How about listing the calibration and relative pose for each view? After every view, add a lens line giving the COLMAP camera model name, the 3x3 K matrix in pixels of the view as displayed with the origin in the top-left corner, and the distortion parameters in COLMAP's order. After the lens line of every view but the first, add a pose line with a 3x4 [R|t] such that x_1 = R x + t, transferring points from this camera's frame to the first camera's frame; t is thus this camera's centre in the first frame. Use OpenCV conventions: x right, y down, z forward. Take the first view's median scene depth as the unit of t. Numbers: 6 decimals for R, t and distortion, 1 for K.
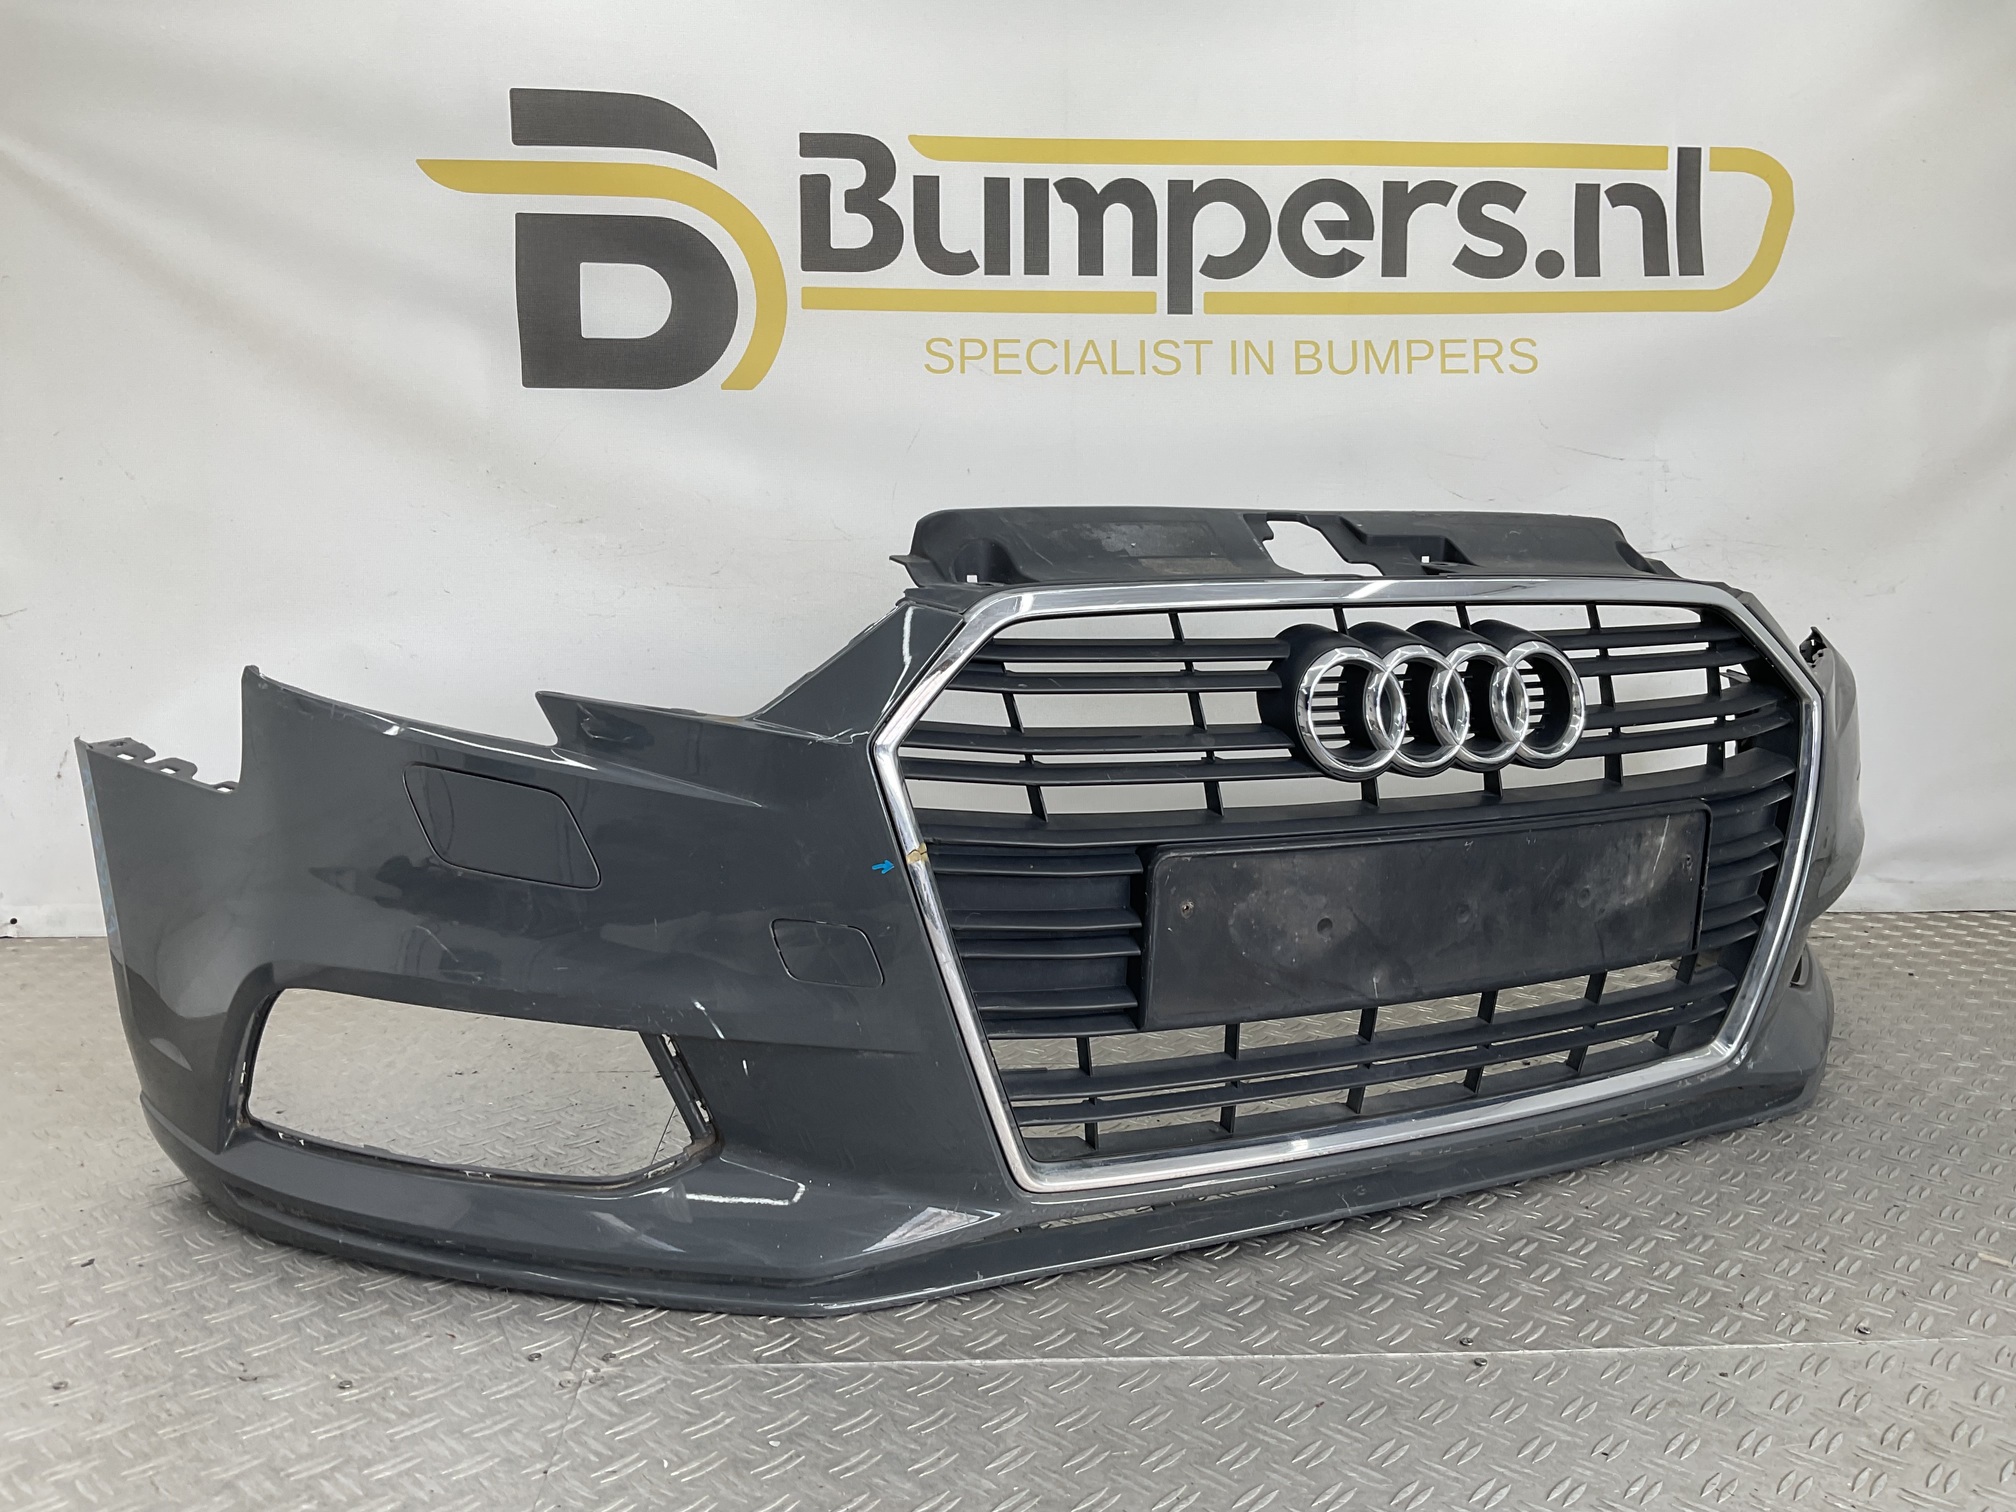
lens RADIAL K [[1703.1, 0, 1011.3], [0, 1703.1, 760.3], [0, 0, 1]] dist [0.073562, -0.100332]
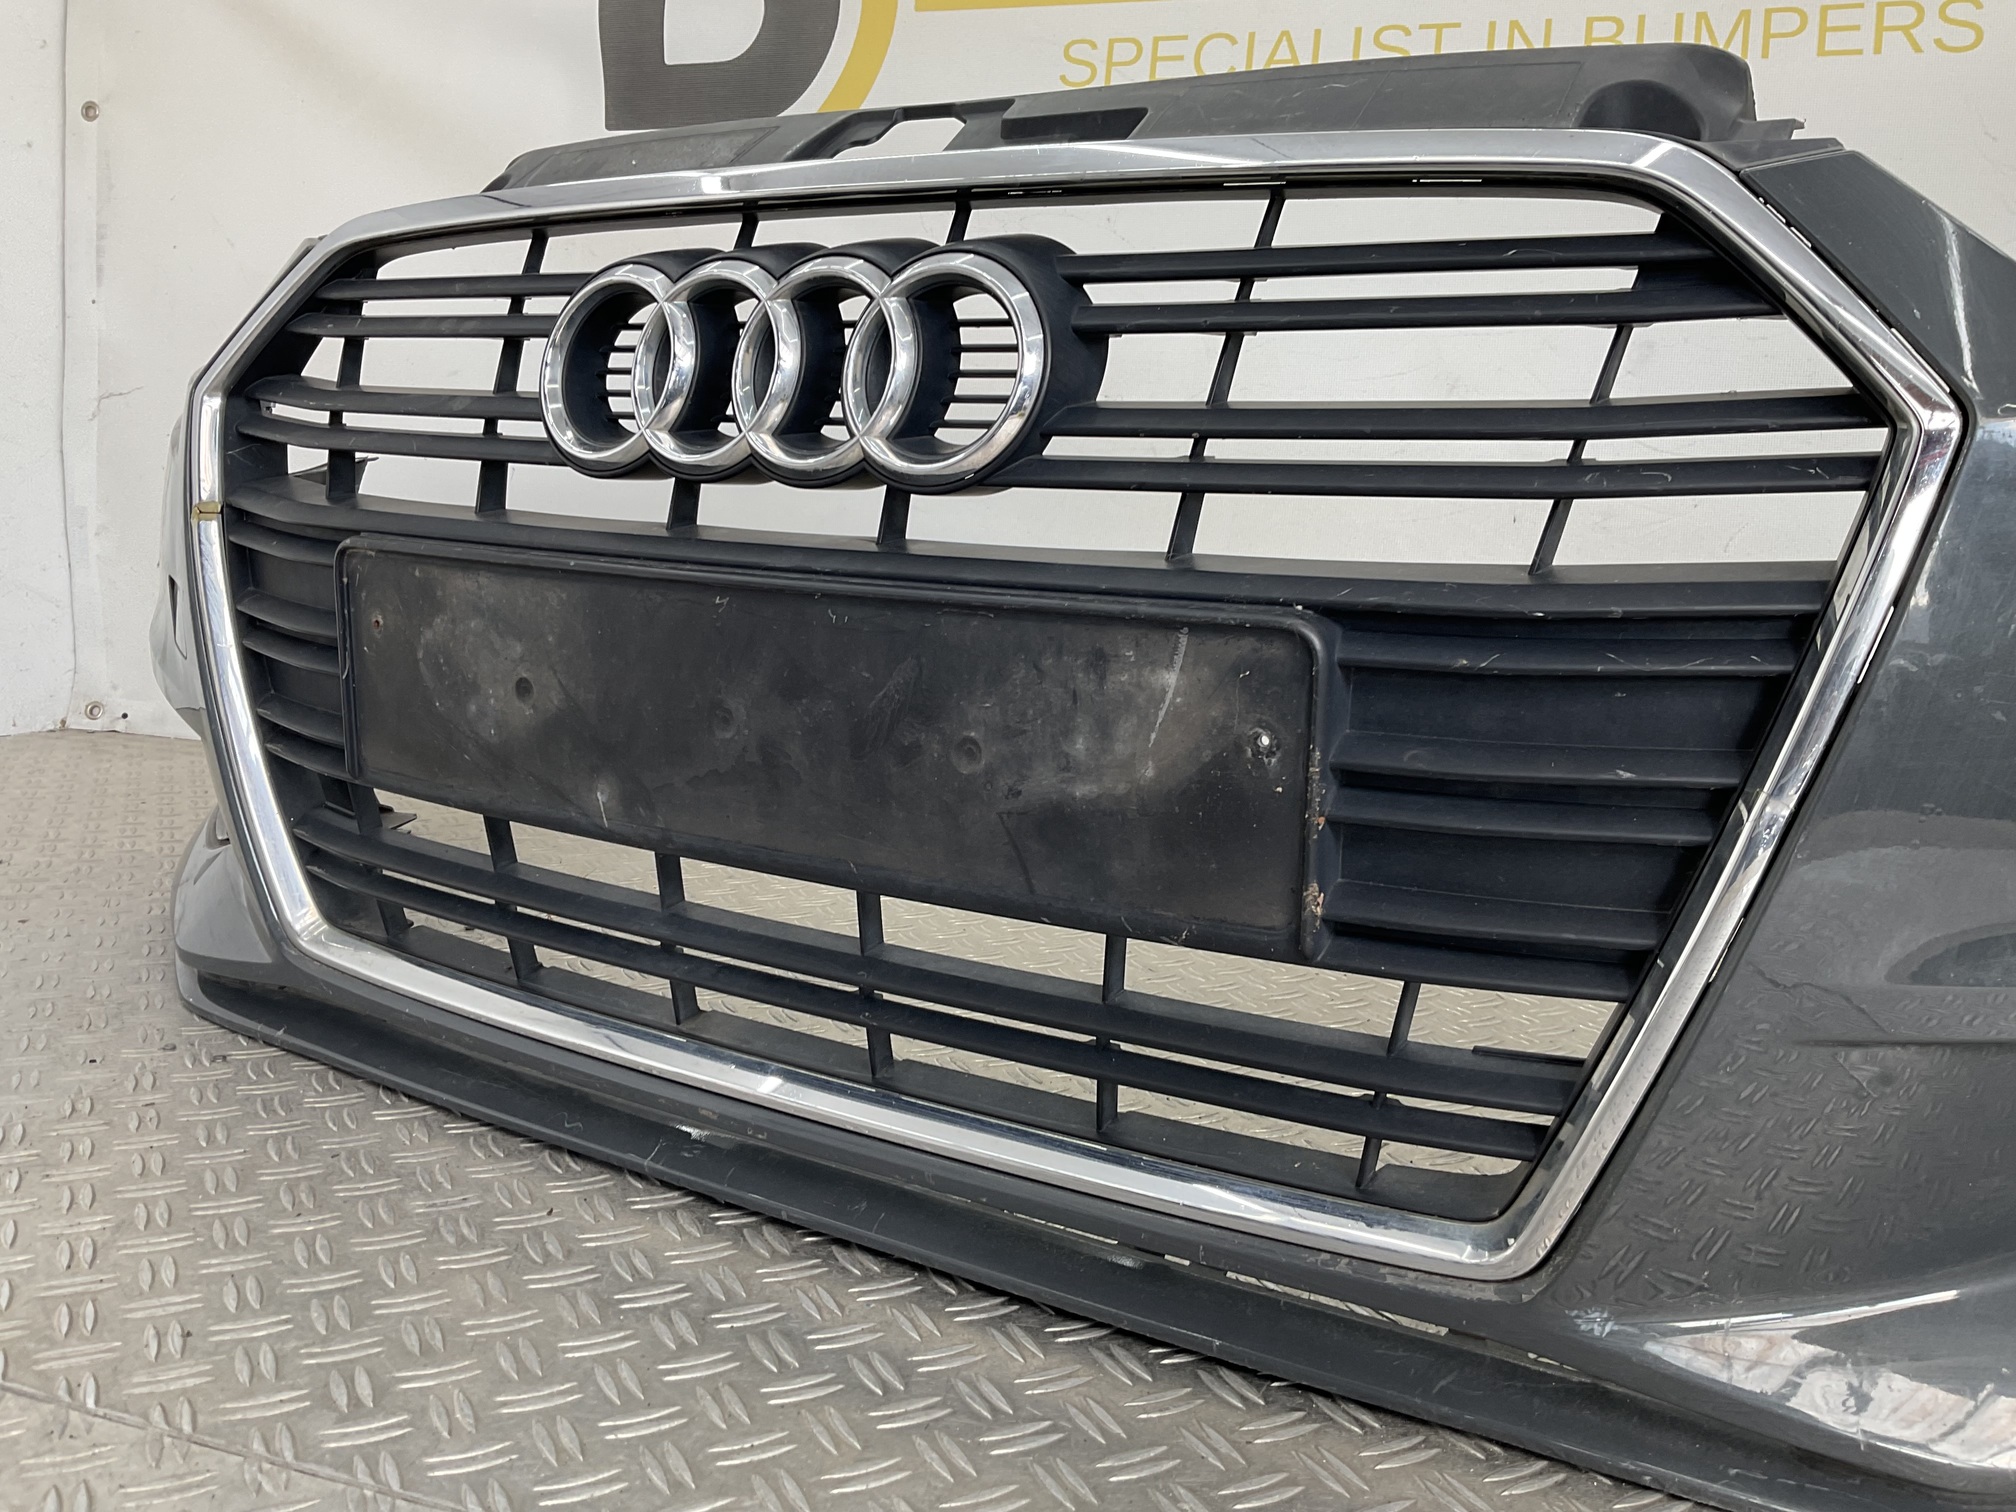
lens RADIAL K [[1696.4, 0, 1007.6], [0, 1696.4, 756.3], [0, 0, 1]] dist [0.058858, -0.070450]
pose [[0.520177, 0.149580, -0.840858, 0.767513], [-0.149359, 0.985304, 0.082879, 0.036493], [0.840897, 0.082478, 0.534873, 0.738165]]
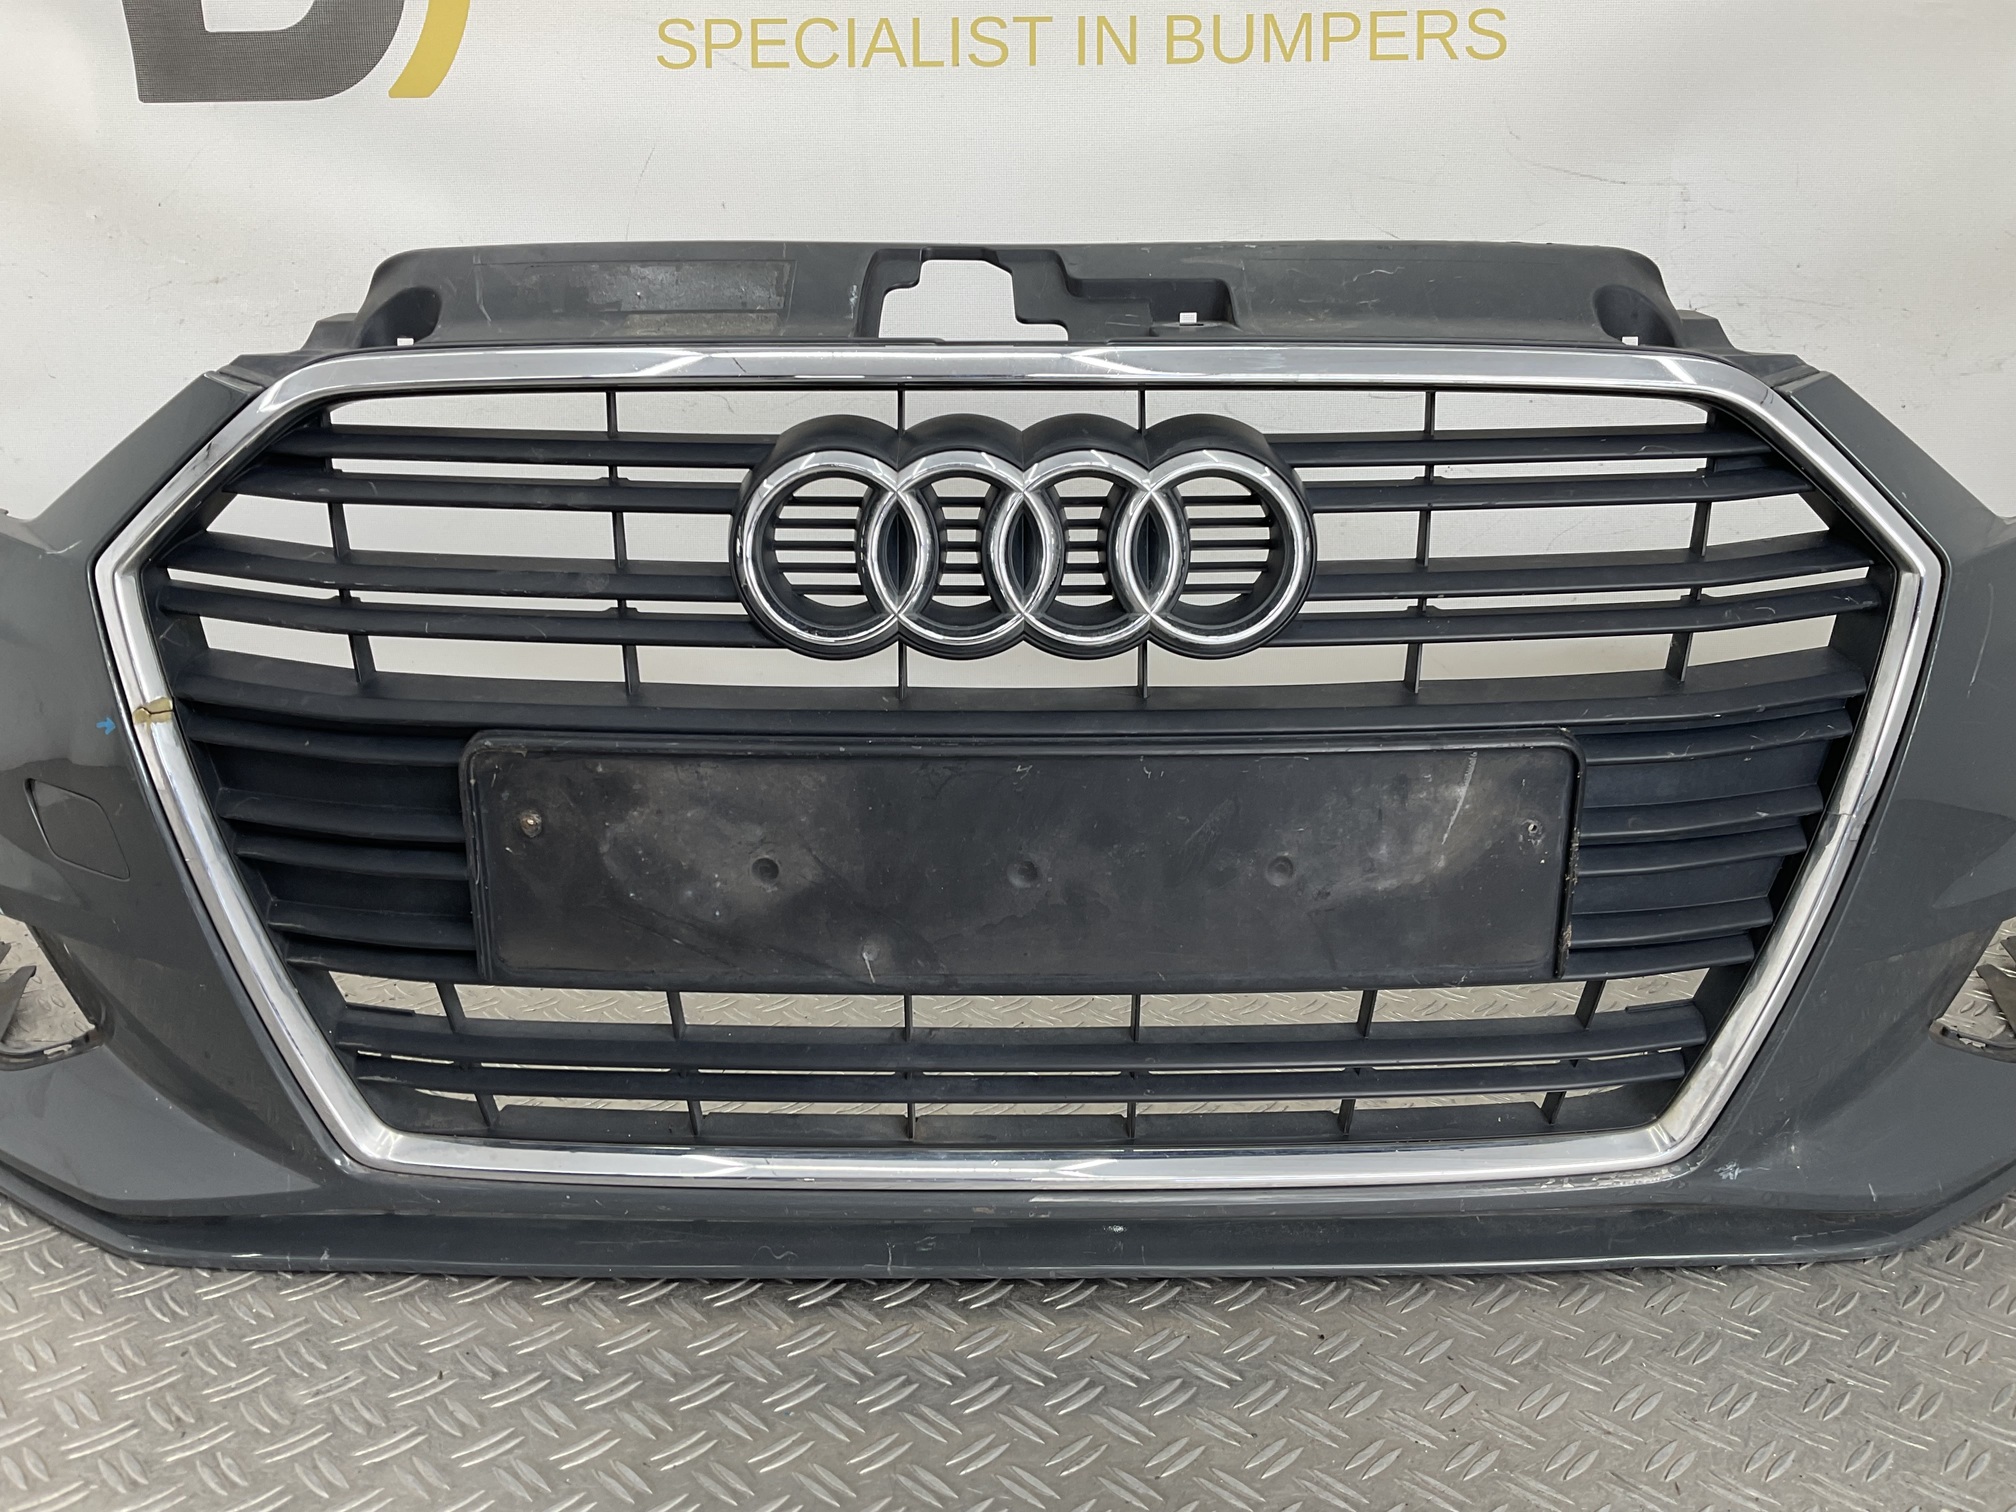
lens RADIAL K [[1703.1, 0, 1007.7], [0, 1703.1, 768.8], [0, 0, 1]] dist [0.073562, -0.100332]
pose [[0.893144, 0.104676, -0.437421, 0.512295], [-0.051262, 0.989895, 0.132216, -0.033409], [0.446840, -0.095664, 0.889484, 0.408993]]
